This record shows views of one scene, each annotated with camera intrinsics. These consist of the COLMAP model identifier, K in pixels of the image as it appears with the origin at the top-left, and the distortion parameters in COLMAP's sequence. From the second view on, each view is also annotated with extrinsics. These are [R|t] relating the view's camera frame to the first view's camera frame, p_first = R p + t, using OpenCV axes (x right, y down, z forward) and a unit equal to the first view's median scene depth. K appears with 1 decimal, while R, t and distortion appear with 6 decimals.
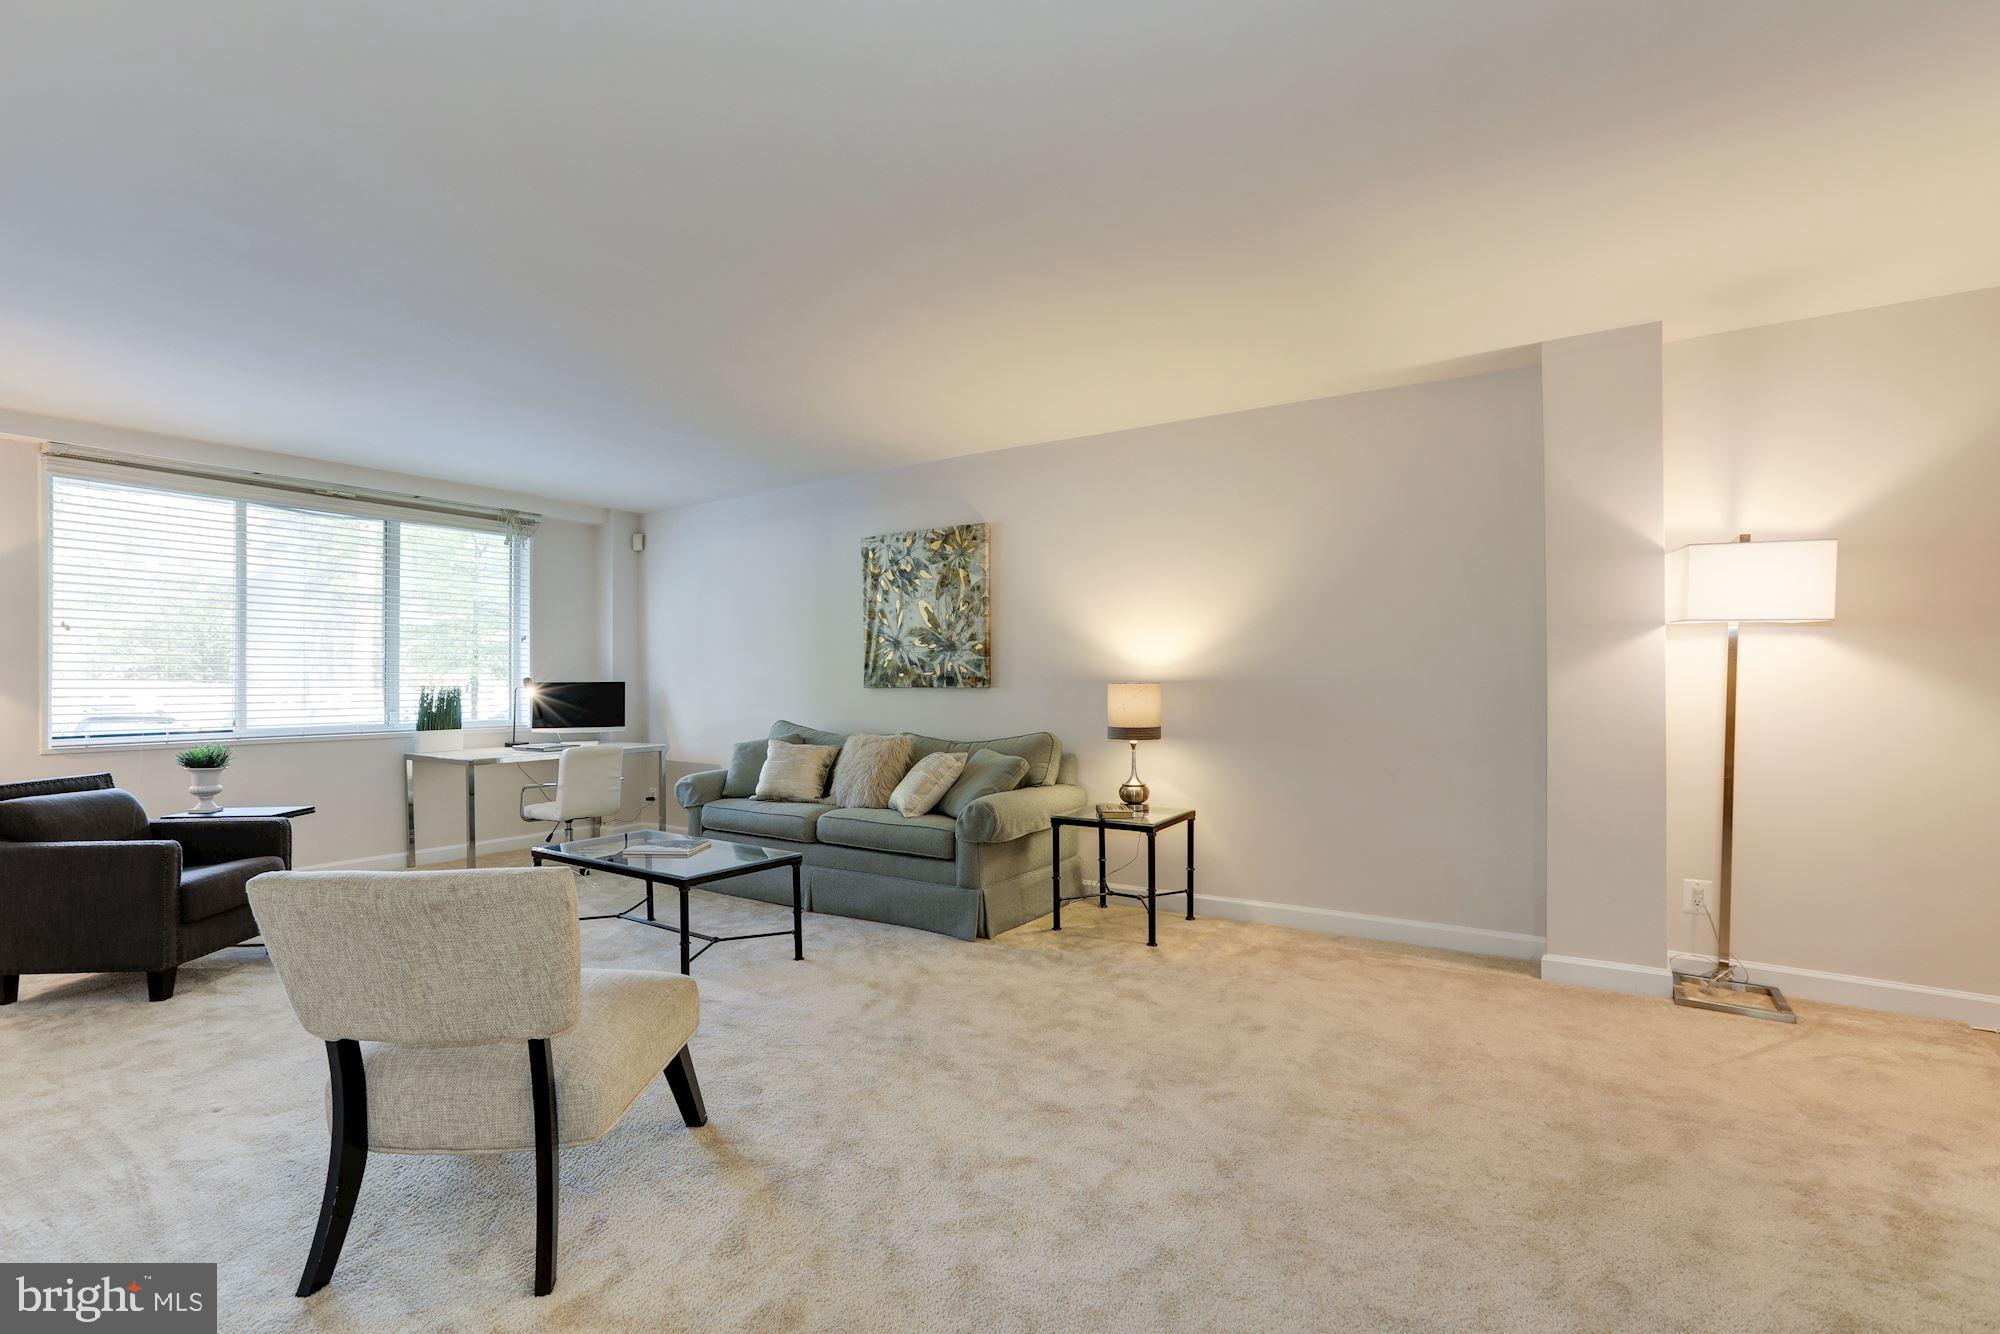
lens RADIAL K [[932.8, 0, 1000.0], [0, 932.8, 667.0], [0, 0, 1]] dist [-0.000751, 0.000536]
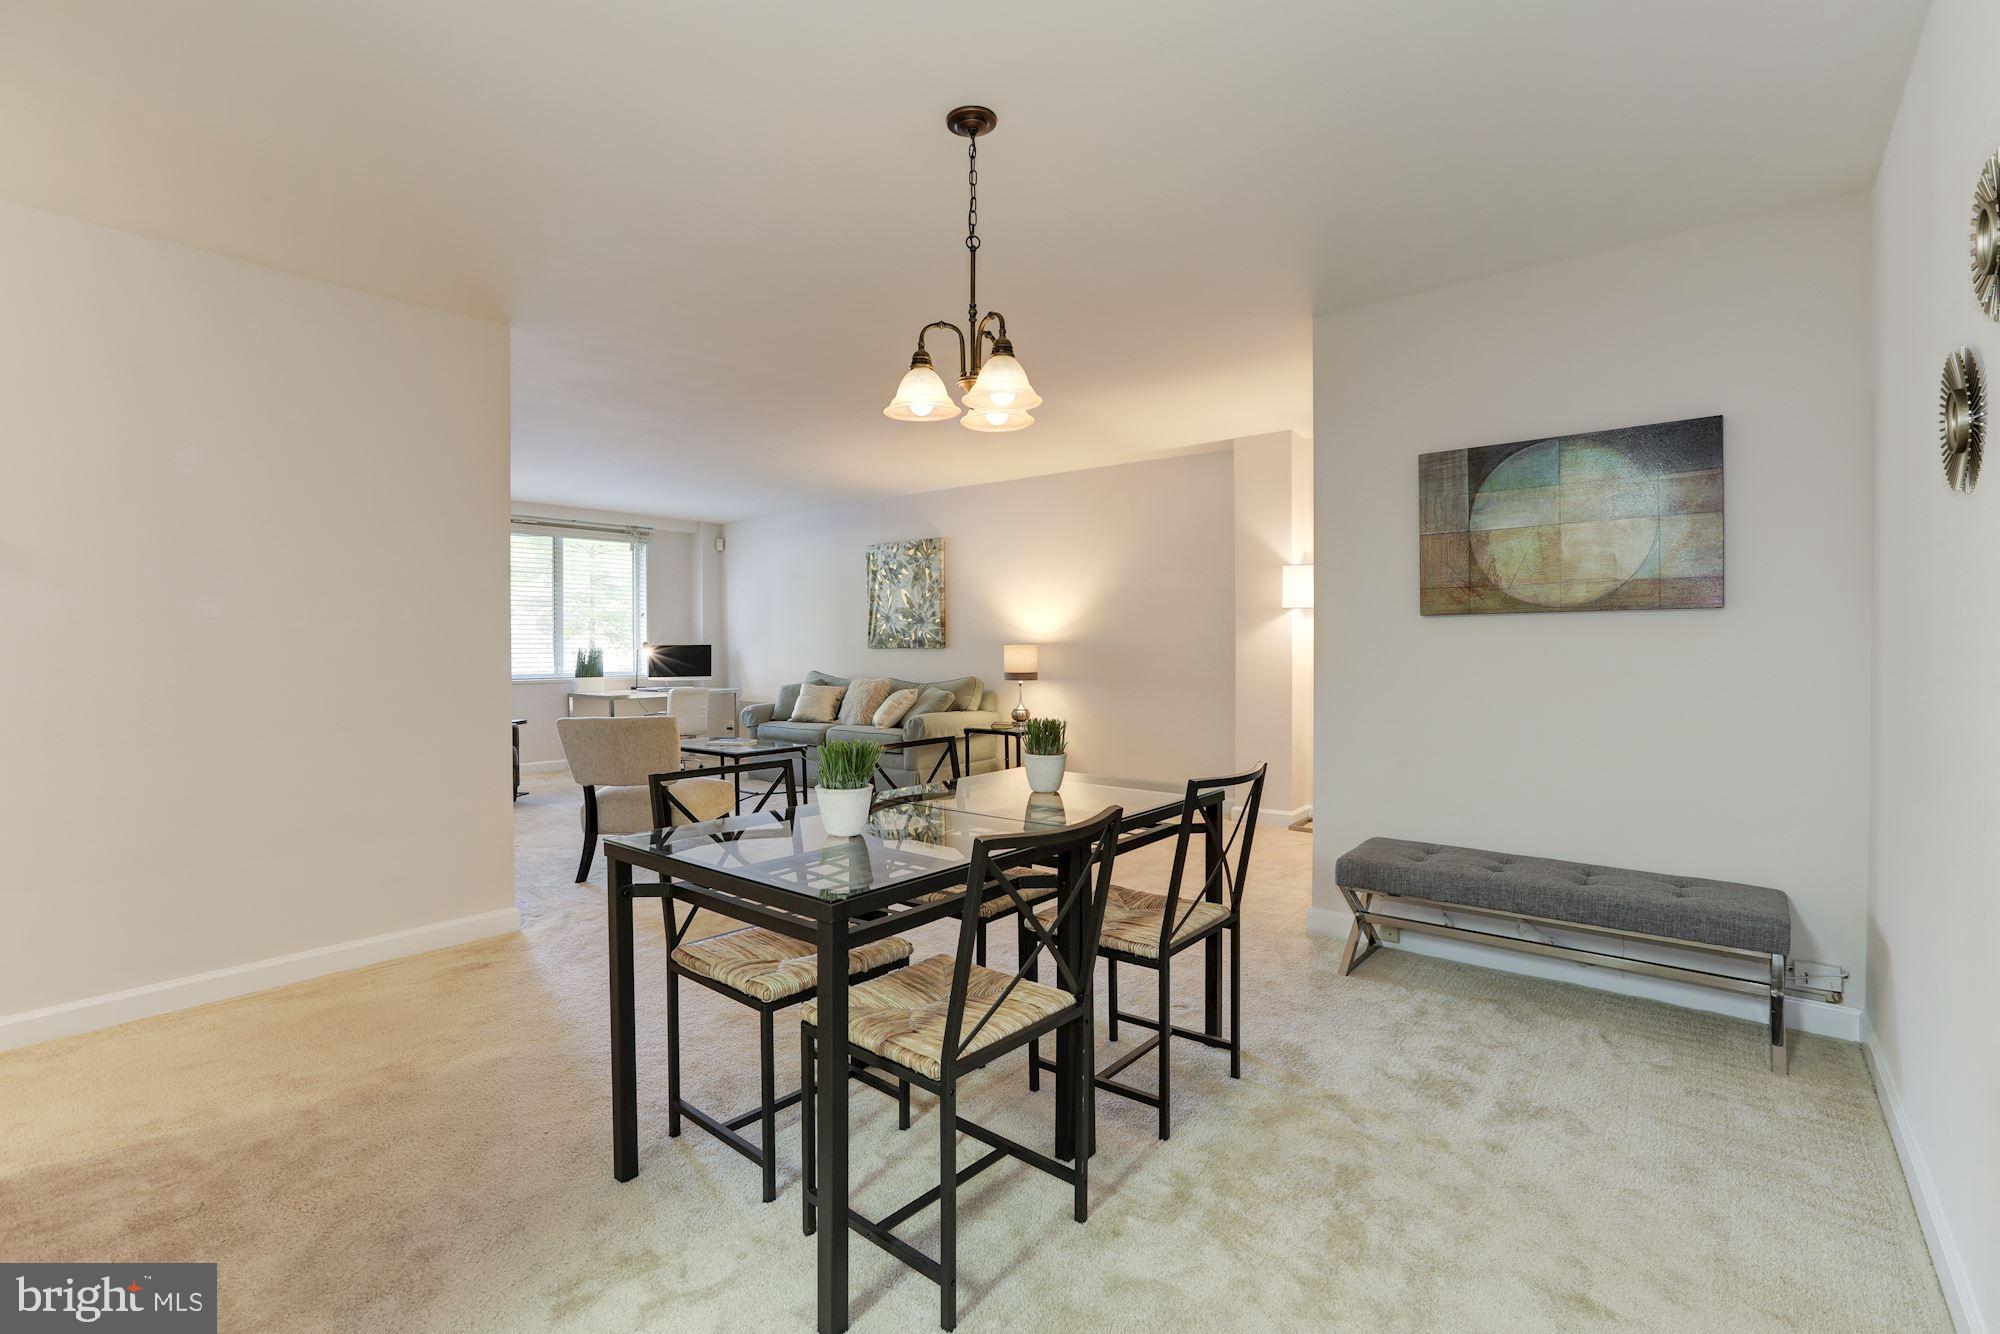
lens RADIAL K [[914.4, 0, 996.6], [0, 914.4, 649.3], [0, 0, 1]] dist [-0.004934, 0.000275]
pose [[0.995853, -0.001163, -0.090964, 0.200888], [0.002883, 0.999820, 0.018775, -0.003116], [0.090926, -0.018960, 0.995677, -0.442251]]
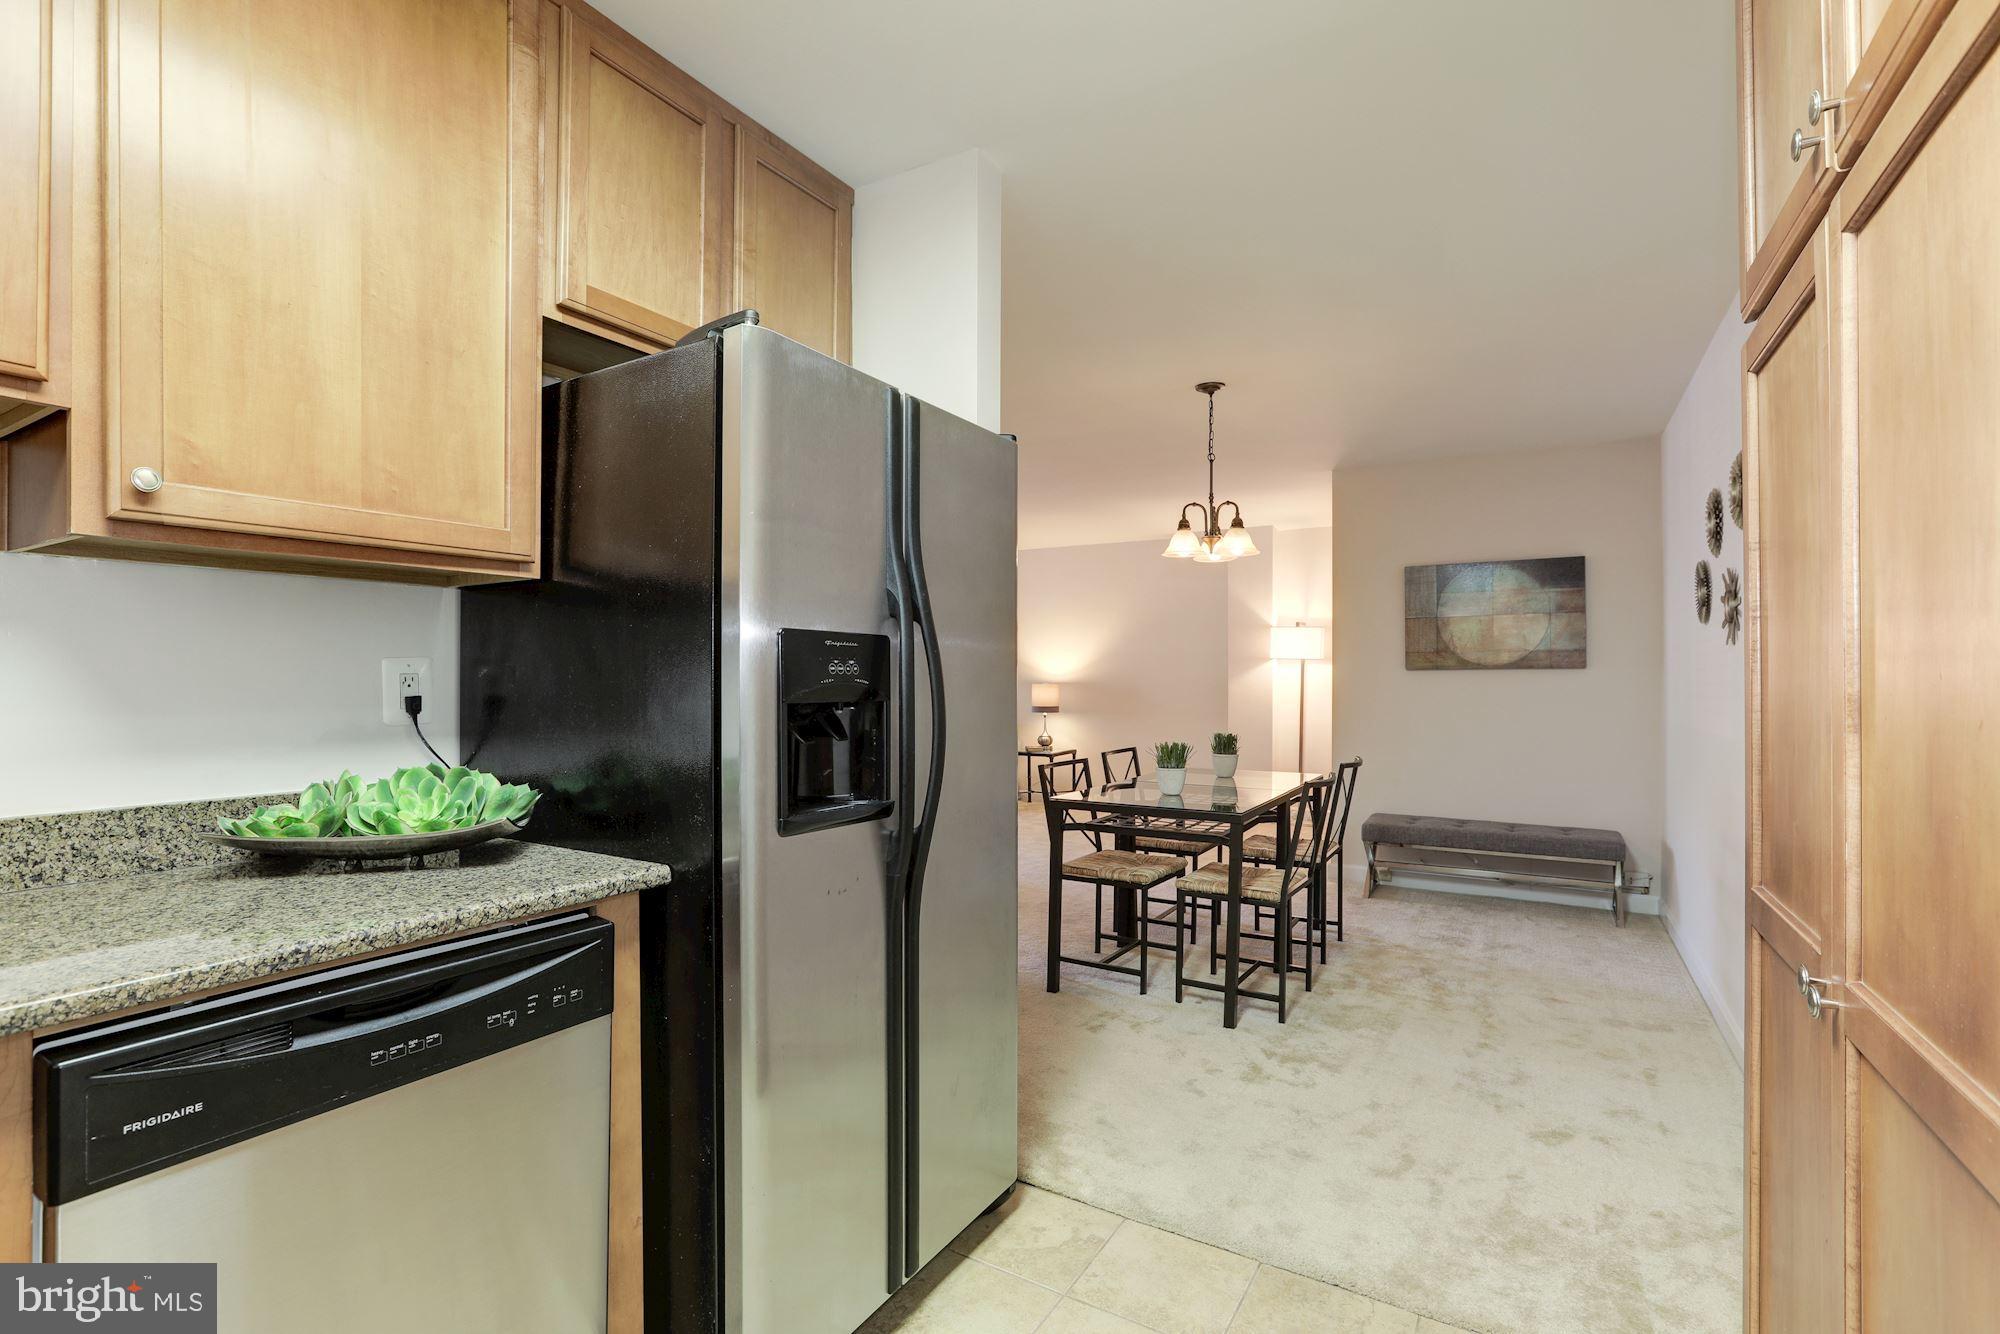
lens RADIAL K [[932.8, 0, 1000.0], [0, 932.8, 667.0], [0, 0, 1]] dist [-0.000751, 0.000536]
pose [[0.997398, 0.005267, 0.071900, -0.073603], [-0.005321, 0.999986, 0.000567, -0.014644], [-0.071896, -0.000949, 0.997412, -0.759185]]
